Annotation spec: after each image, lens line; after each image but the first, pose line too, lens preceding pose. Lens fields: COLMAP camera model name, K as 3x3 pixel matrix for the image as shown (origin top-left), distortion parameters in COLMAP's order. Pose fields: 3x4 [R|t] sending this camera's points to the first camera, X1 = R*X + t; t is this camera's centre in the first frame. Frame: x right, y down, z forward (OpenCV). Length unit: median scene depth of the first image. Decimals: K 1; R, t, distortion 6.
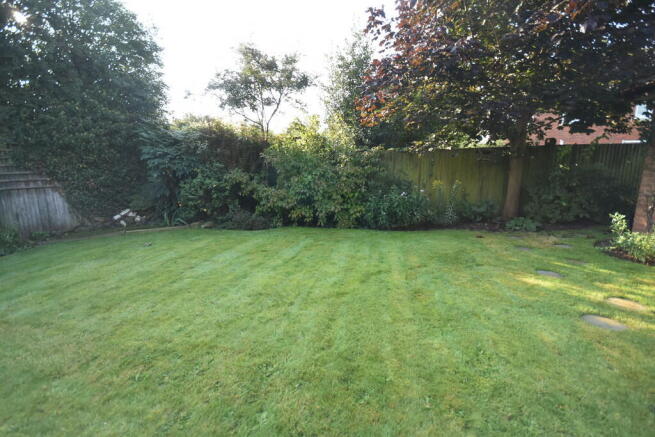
lens RADIAL K [[278.3, 0, 326.6], [0, 278.3, 221.4], [0, 0, 1]] dist [0.002912, -0.010600]
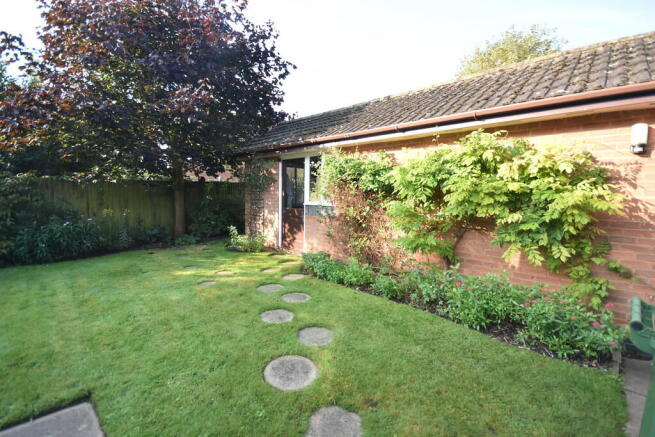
lens RADIAL K [[278.3, 0, 326.6], [0, 278.3, 221.4], [0, 0, 1]] dist [0.002912, -0.010600]
pose [[0.541241, -0.064464, 0.838393, -0.051949], [0.137278, 0.990454, -0.012467, 0.033135], [-0.829586, 0.121840, 0.544924, -0.312106]]
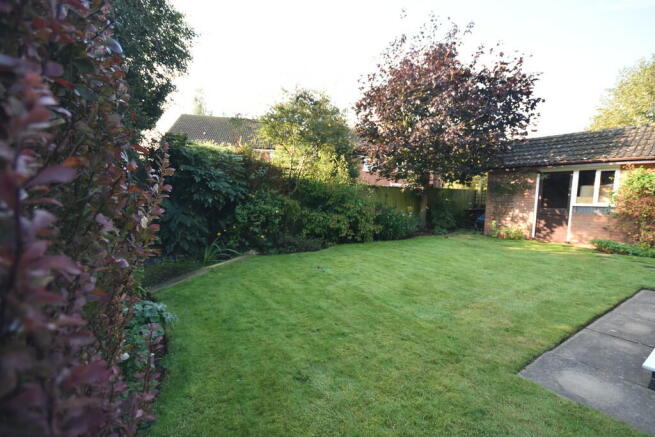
lens RADIAL K [[278.3, 0, 326.6], [0, 278.3, 221.4], [0, 0, 1]] dist [0.002912, -0.010600]
pose [[0.734522, -0.034943, 0.677684, -1.138616], [0.099092, 0.993491, -0.056176, -0.023018], [-0.671311, 0.108415, 0.733204, 0.161202]]
